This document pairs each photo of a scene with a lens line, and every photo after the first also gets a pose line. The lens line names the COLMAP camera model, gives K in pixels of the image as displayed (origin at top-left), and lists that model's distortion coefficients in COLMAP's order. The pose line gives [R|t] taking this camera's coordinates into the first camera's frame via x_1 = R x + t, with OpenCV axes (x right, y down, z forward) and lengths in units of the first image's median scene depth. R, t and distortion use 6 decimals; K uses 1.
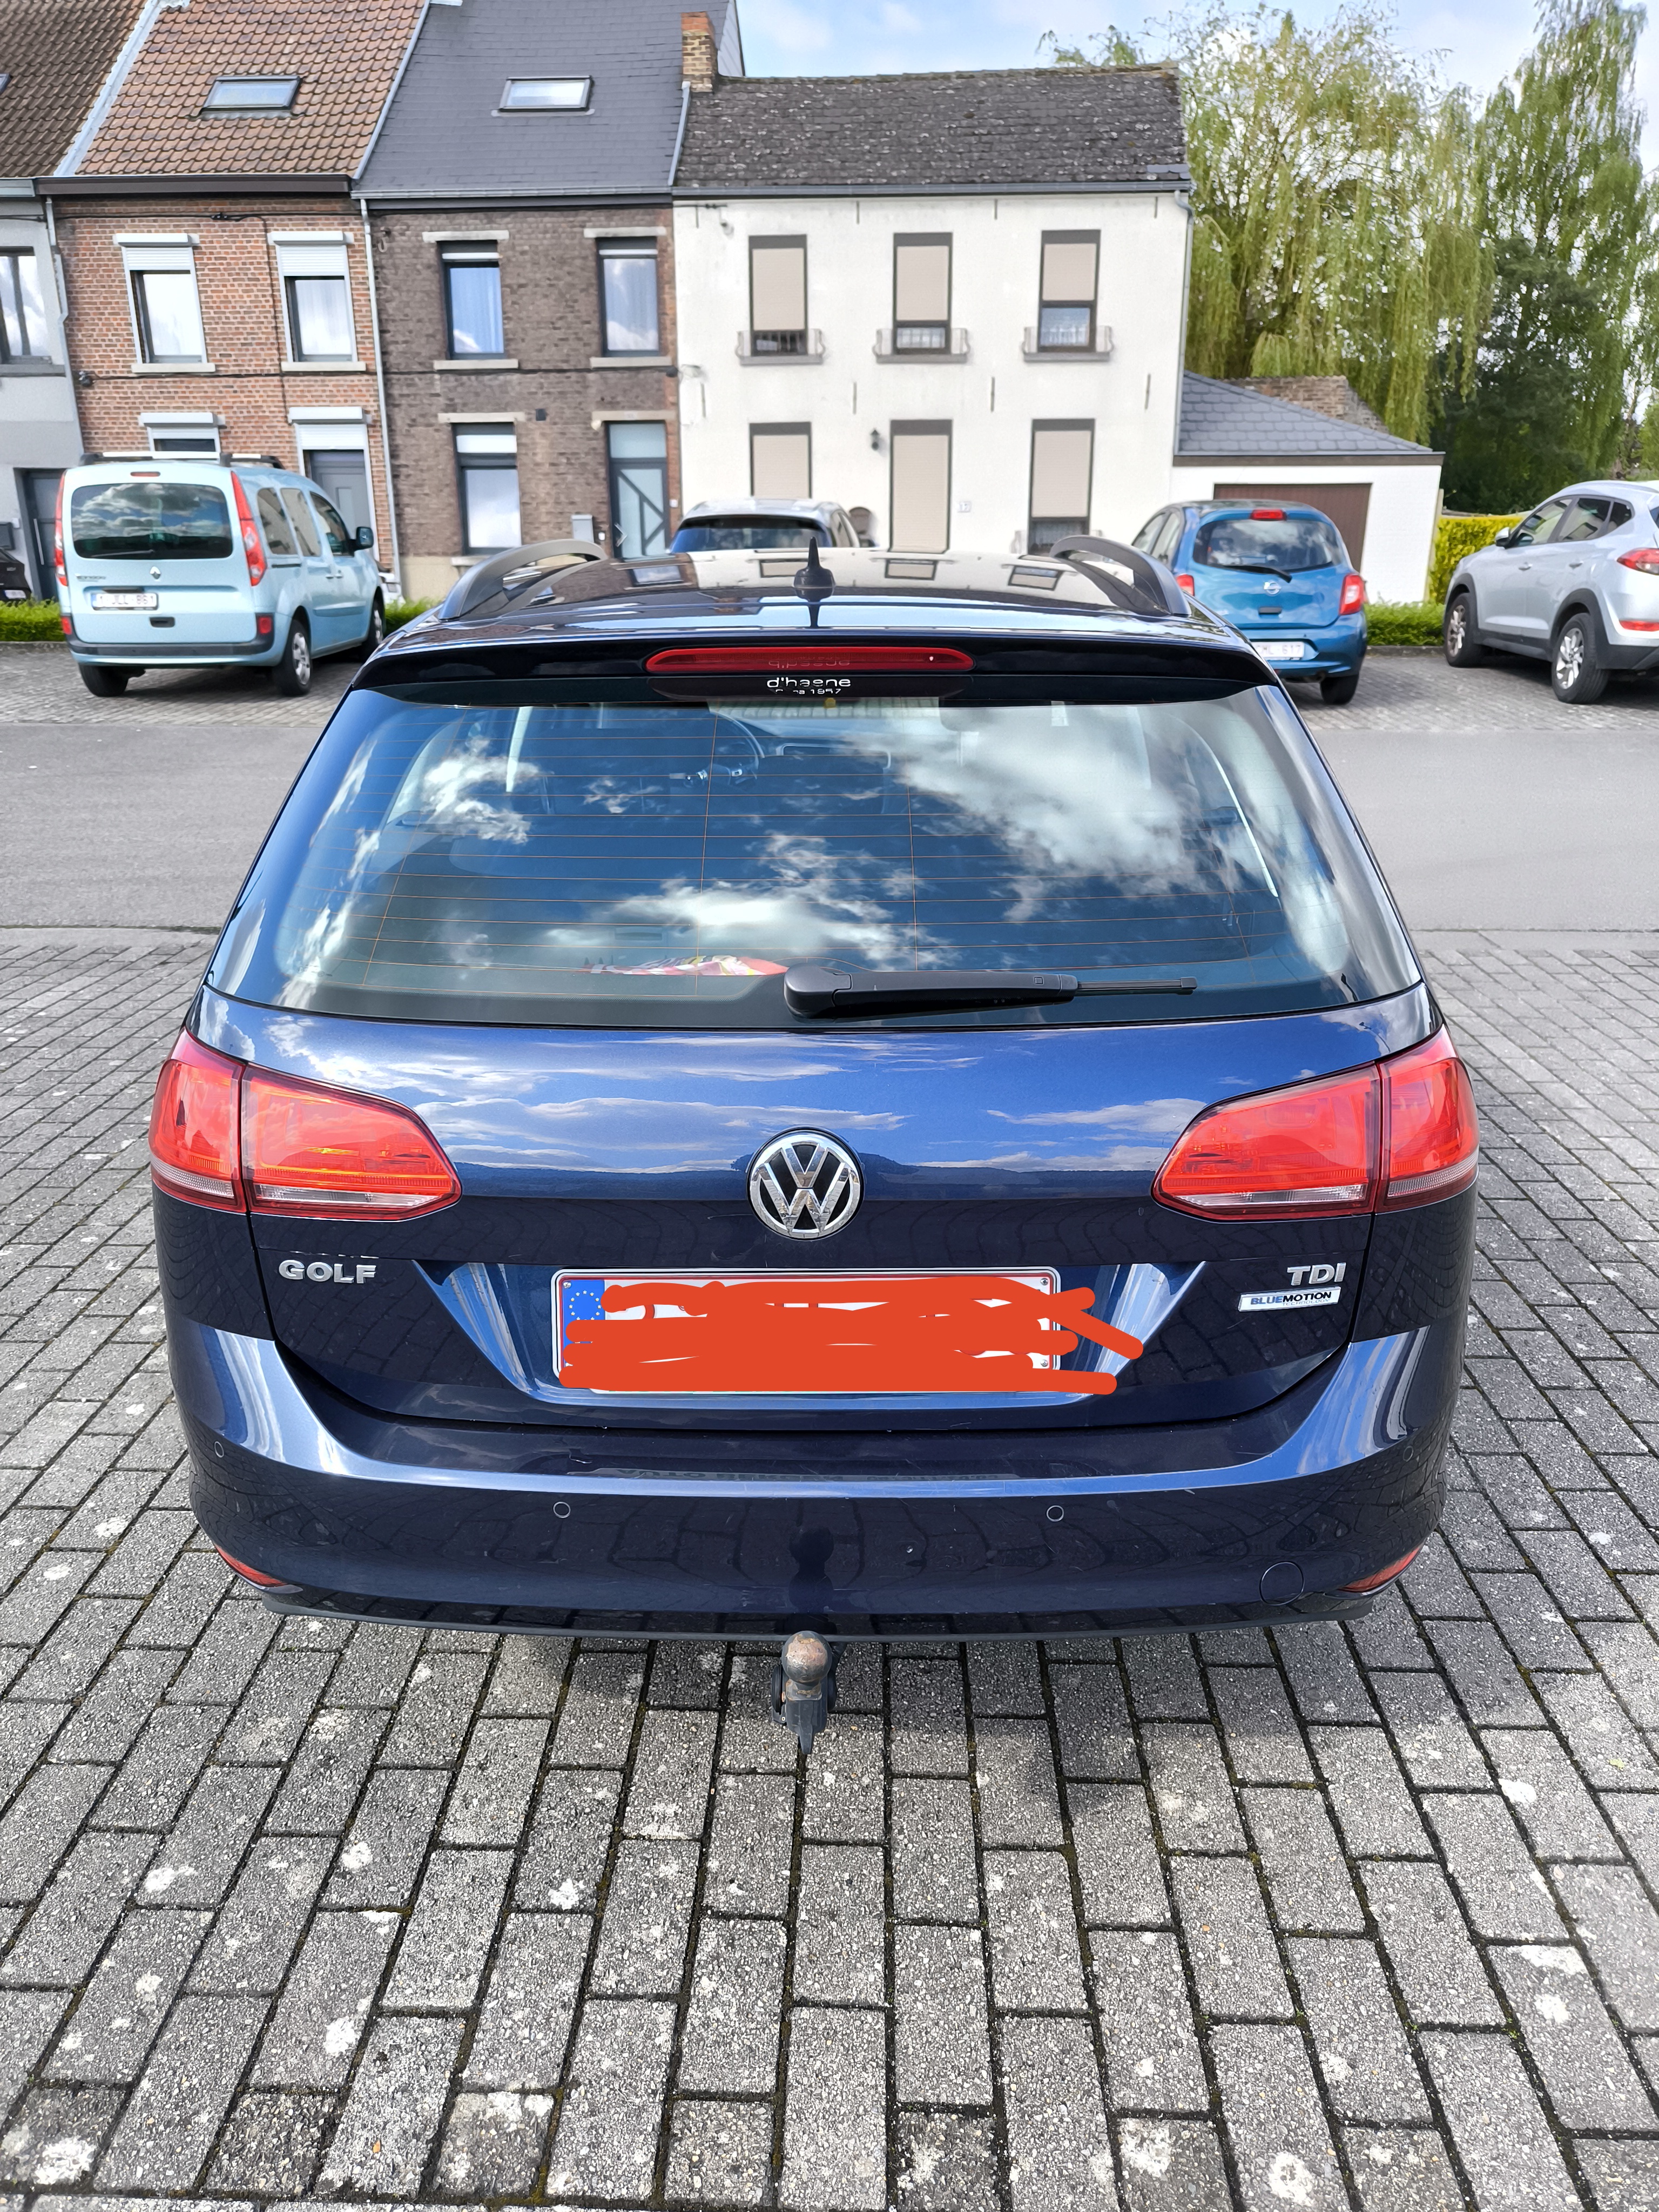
lens RADIAL K [[1573.9, 0, 812.8], [0, 1573.9, 1109.5], [0, 0, 1]] dist [0.027671, -0.017023]
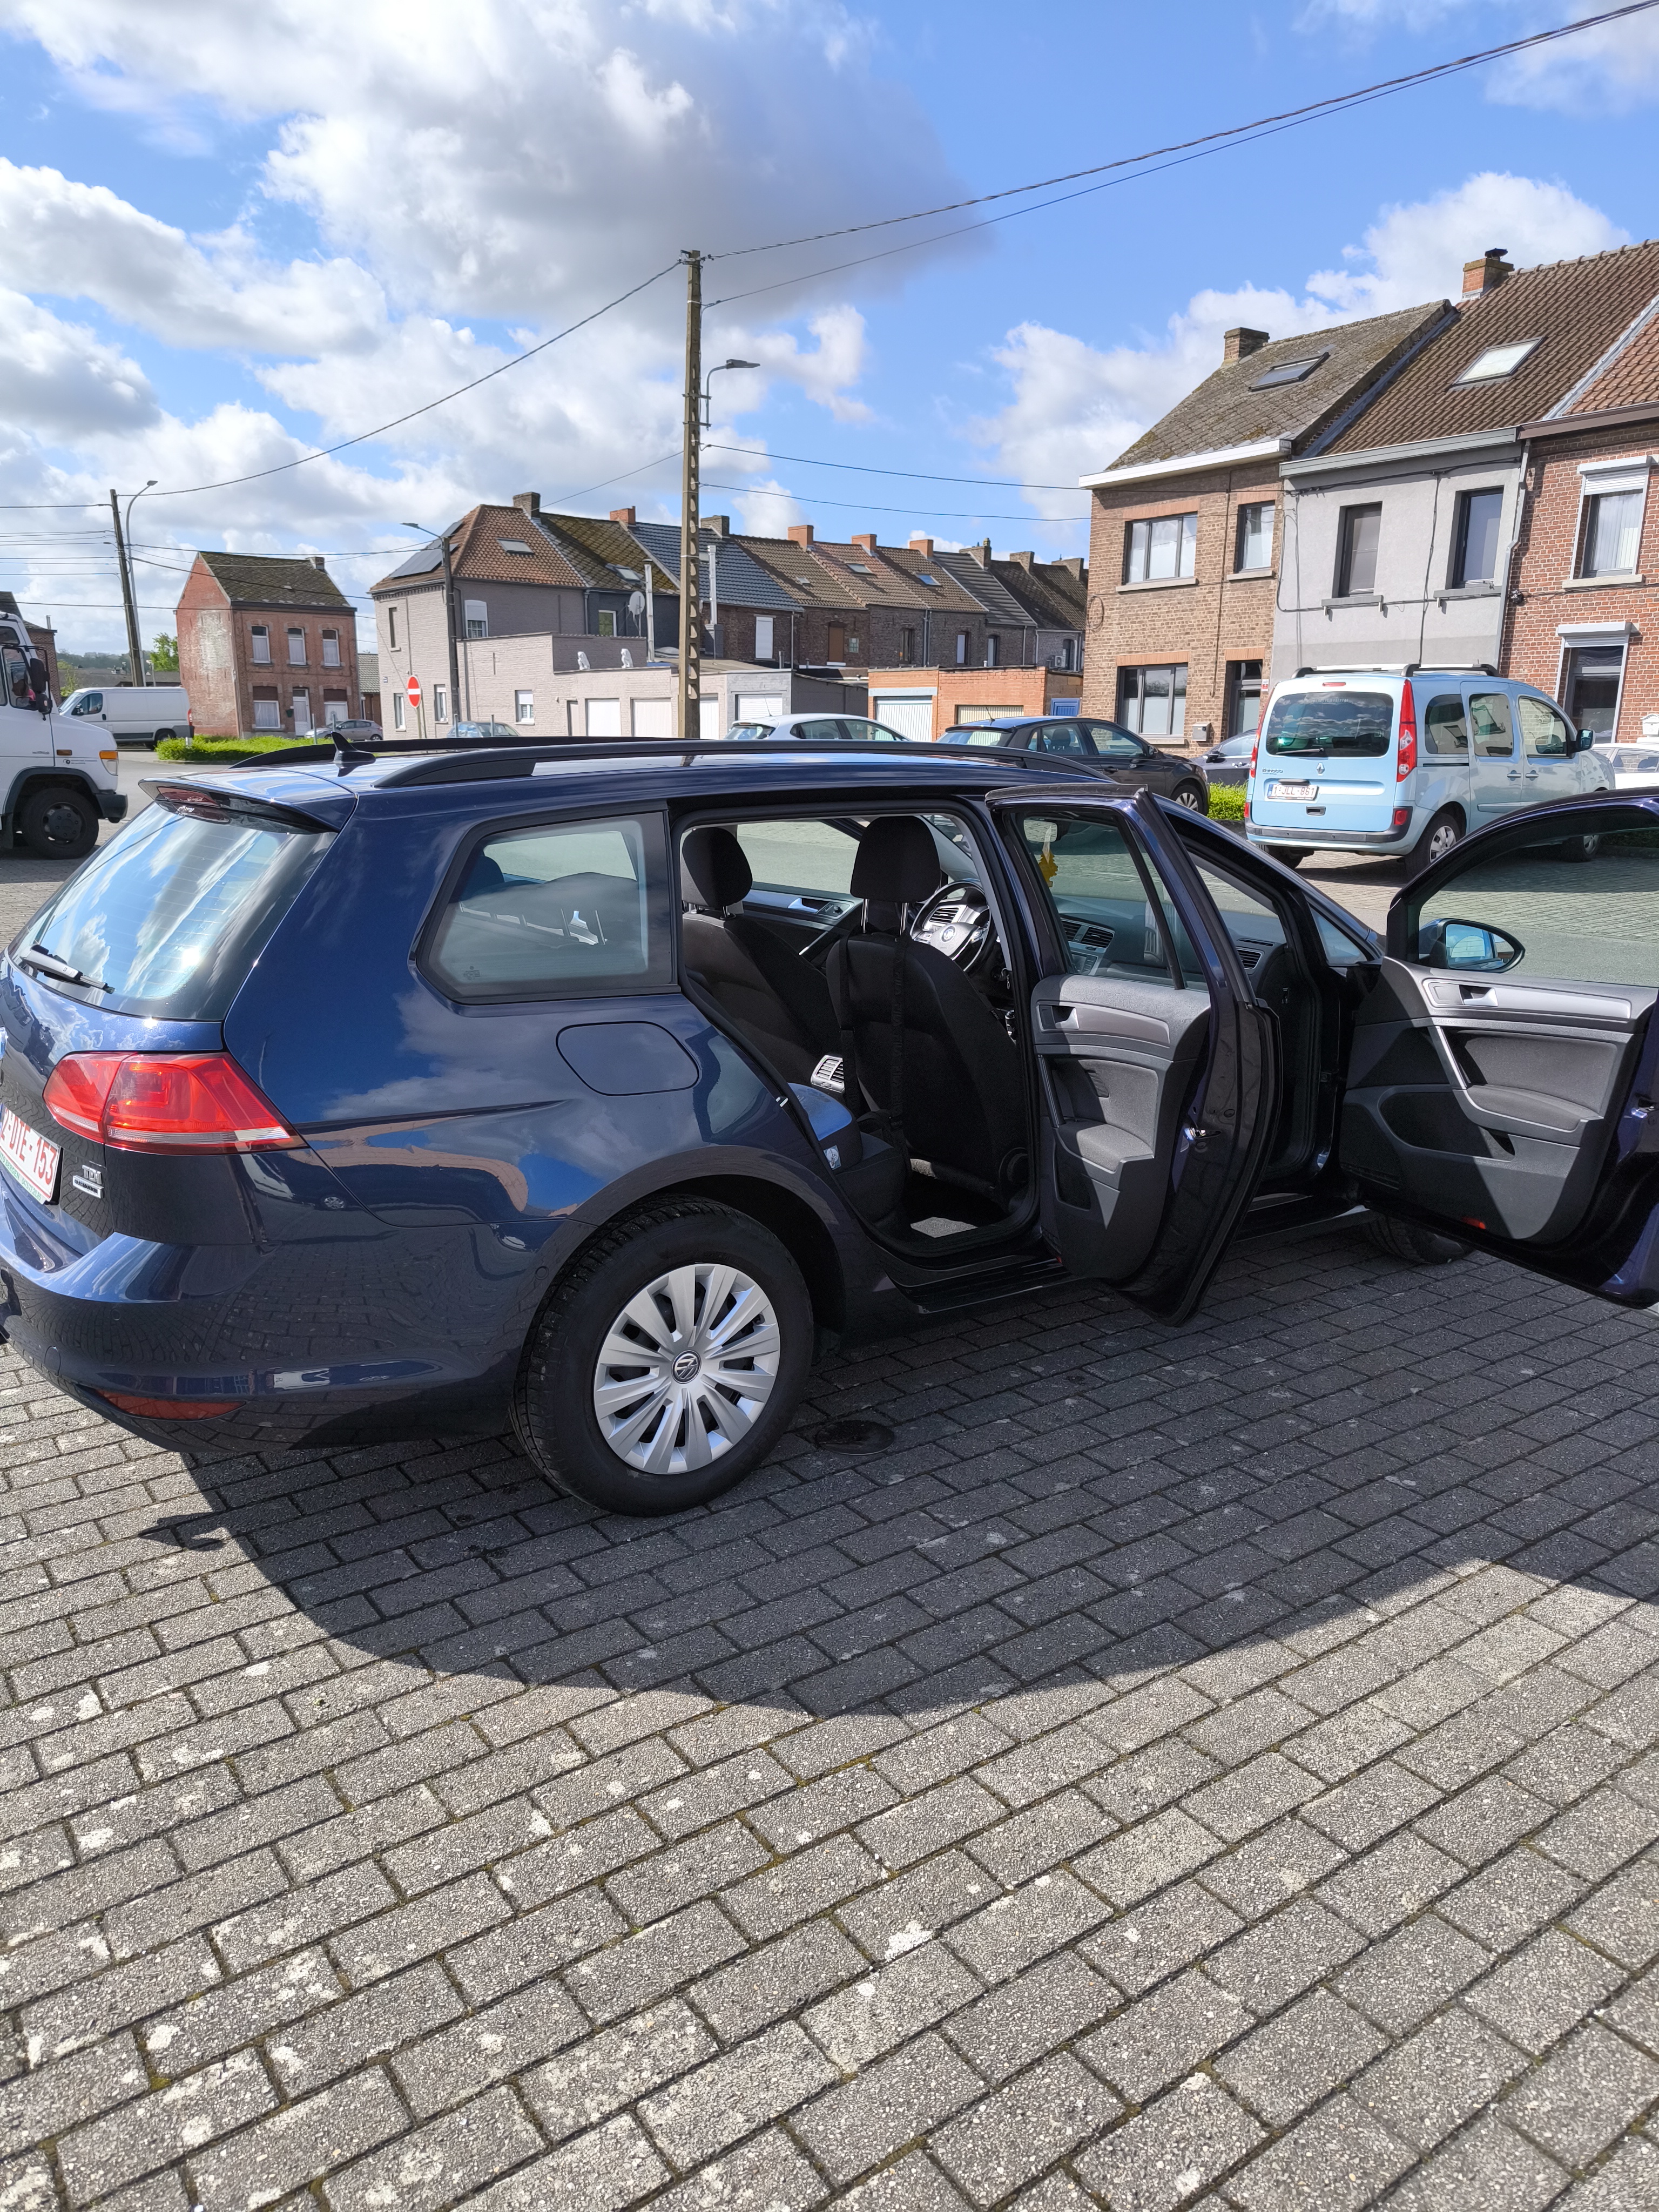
lens RADIAL K [[1573.9, 0, 823.7], [0, 1573.9, 1102.8], [0, 0, 1]] dist [0.027671, -0.017023]
pose [[0.606095, 0.195275, -0.771049, 0.154226], [-0.287048, 0.957767, 0.016925, -0.015656], [0.741790, 0.211069, 0.636551, 0.040048]]
